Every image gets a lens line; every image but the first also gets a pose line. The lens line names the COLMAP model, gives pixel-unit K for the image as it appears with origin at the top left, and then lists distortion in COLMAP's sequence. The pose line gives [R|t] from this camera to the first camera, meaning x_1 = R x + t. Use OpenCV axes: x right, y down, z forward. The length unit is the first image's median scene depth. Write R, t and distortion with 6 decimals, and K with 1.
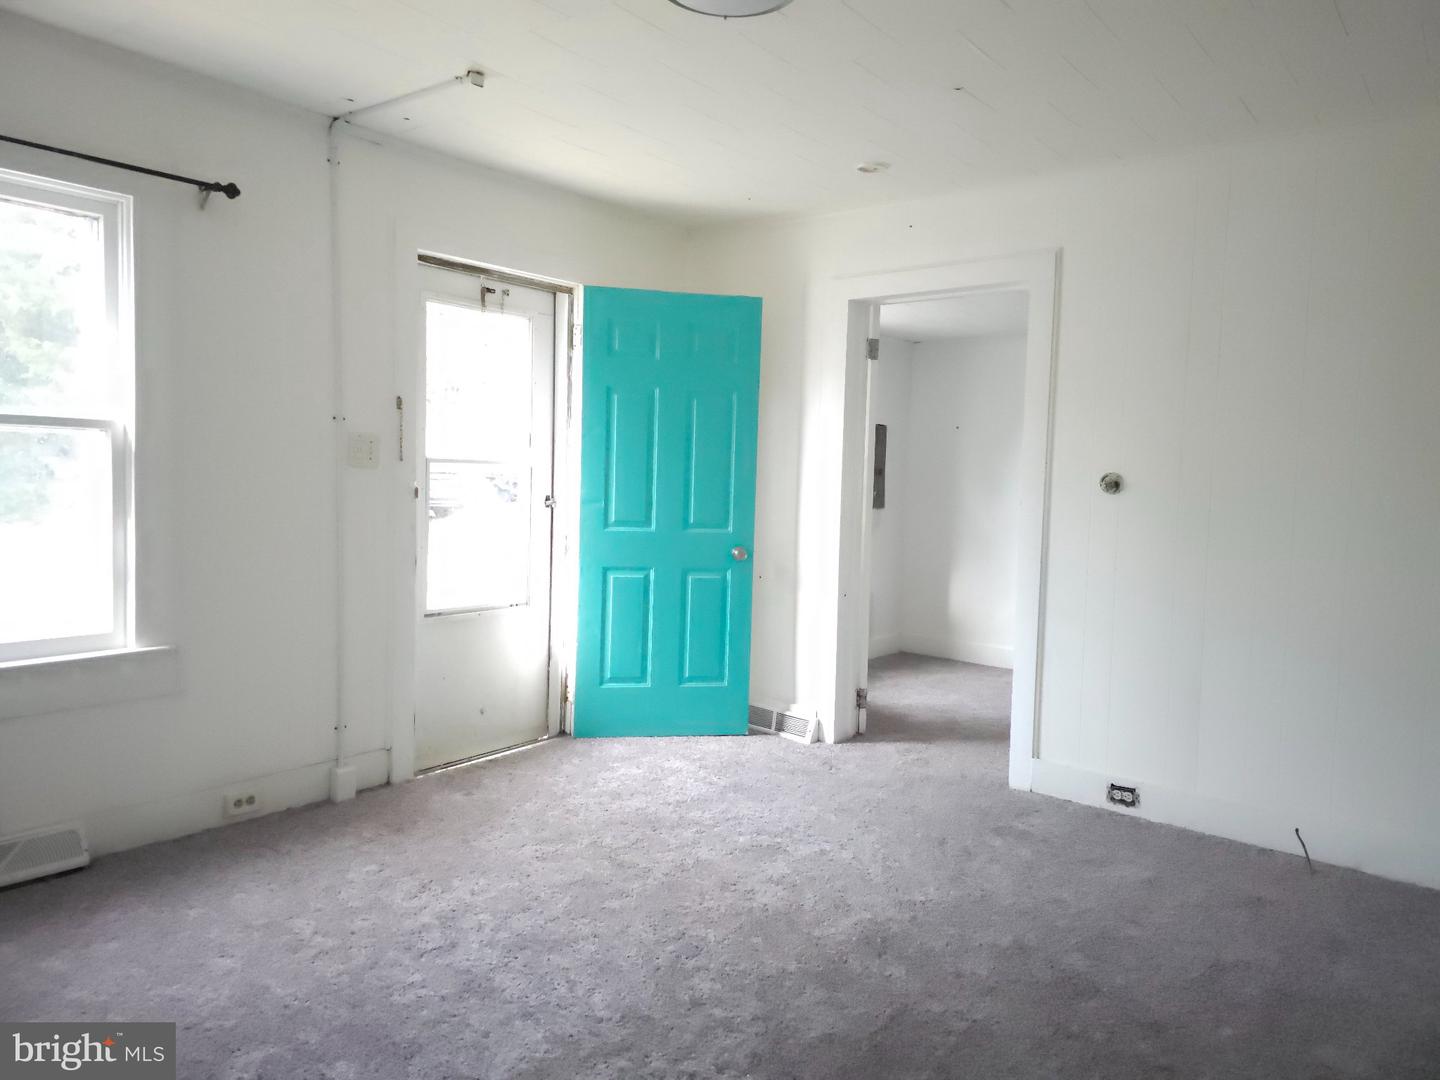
lens RADIAL K [[936.3, 0, 711.9], [0, 936.3, 542.4], [0, 0, 1]] dist [0.039928, -0.042386]
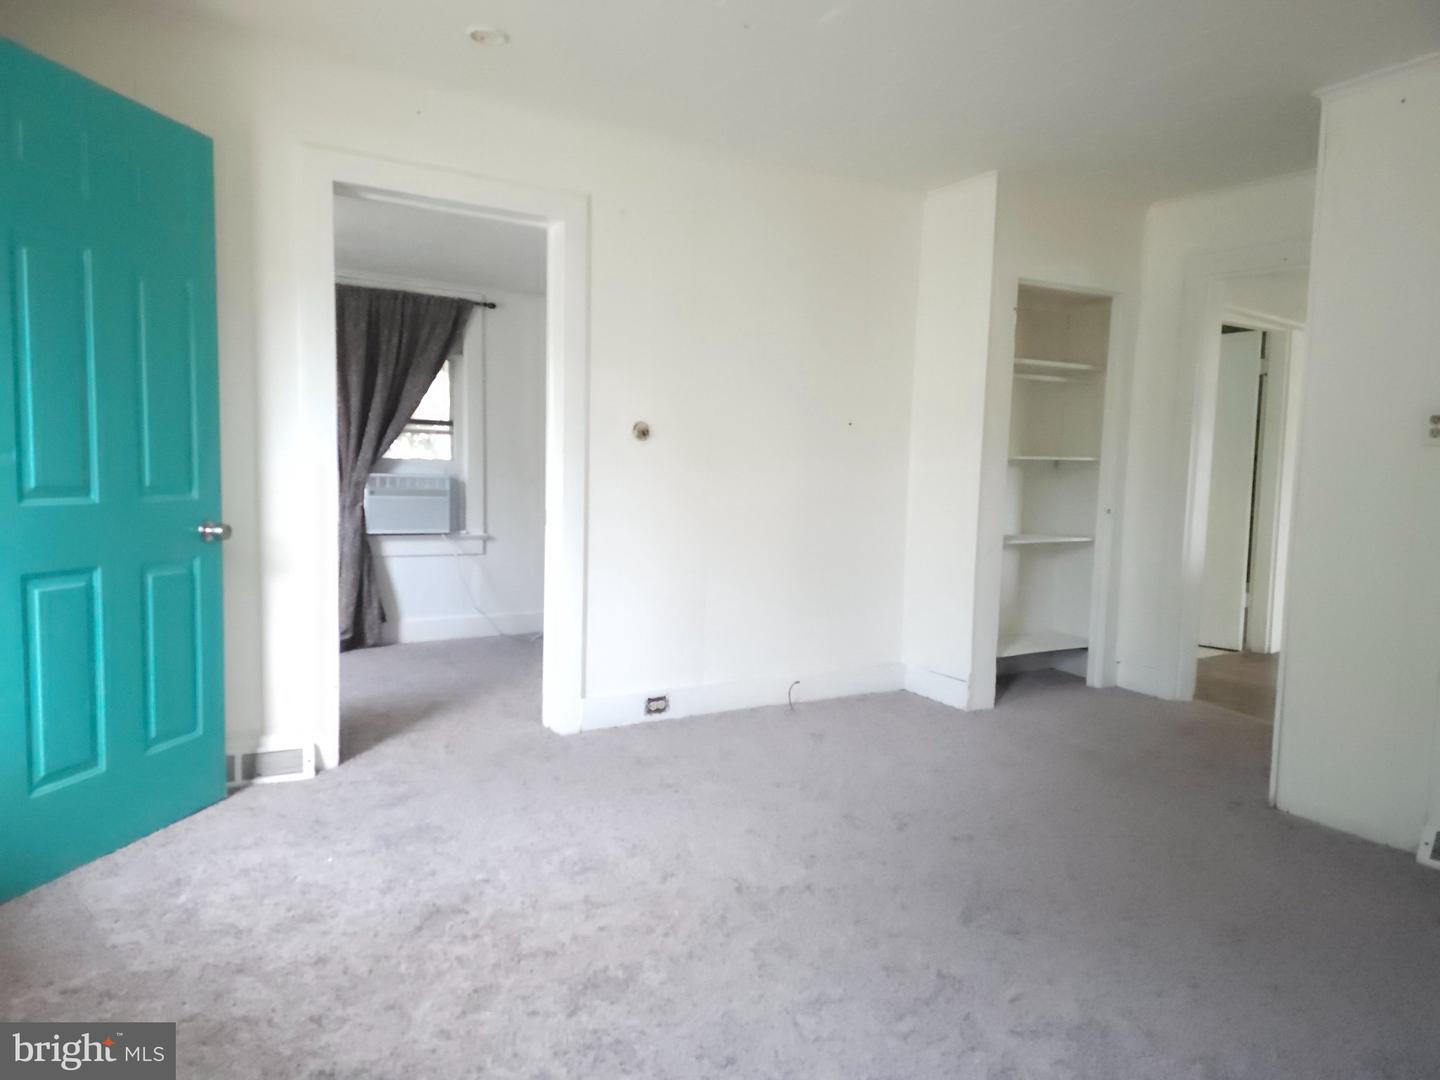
lens RADIAL K [[936.3, 0, 711.9], [0, 936.3, 542.4], [0, 0, 1]] dist [0.039928, -0.042386]
pose [[0.335300, -0.091797, 0.937629, -0.717884], [0.062936, 0.995201, 0.074927, -0.011326], [-0.940007, 0.033888, 0.339468, 0.660076]]
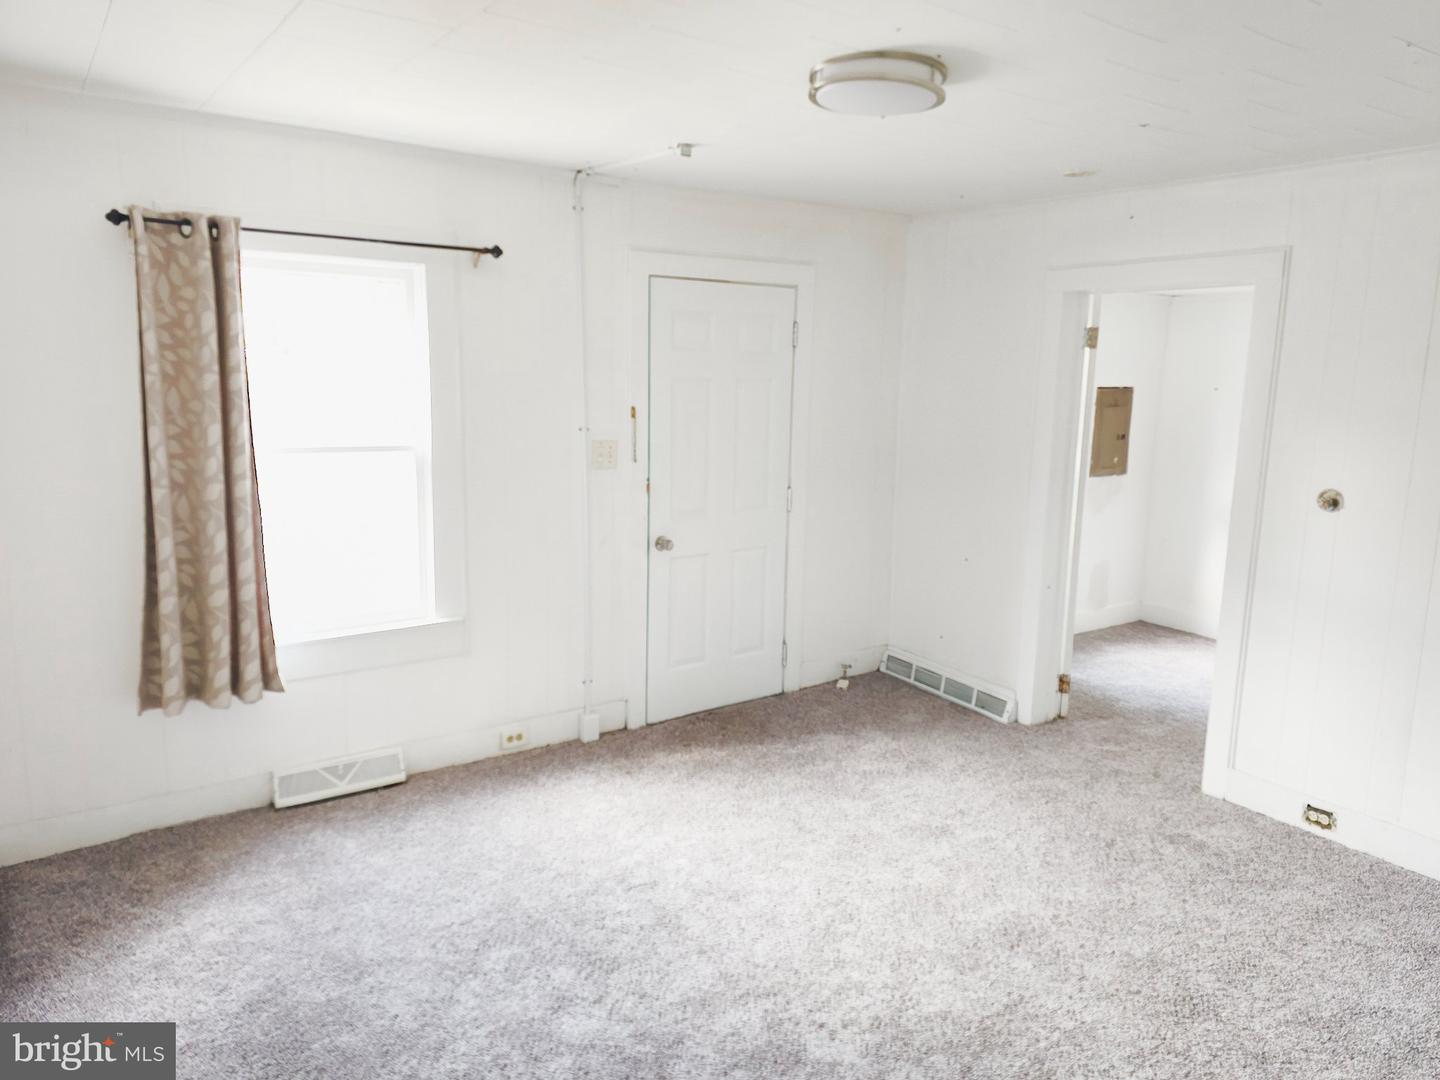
lens RADIAL K [[936.3, 0, 711.9], [0, 936.3, 542.4], [0, 0, 1]] dist [0.039928, -0.042386]
pose [[0.958576, 0.039196, -0.282128, 0.116307], [-0.011074, 0.994866, 0.100590, -0.131782], [0.284622, -0.093299, 0.954089, -0.112484]]
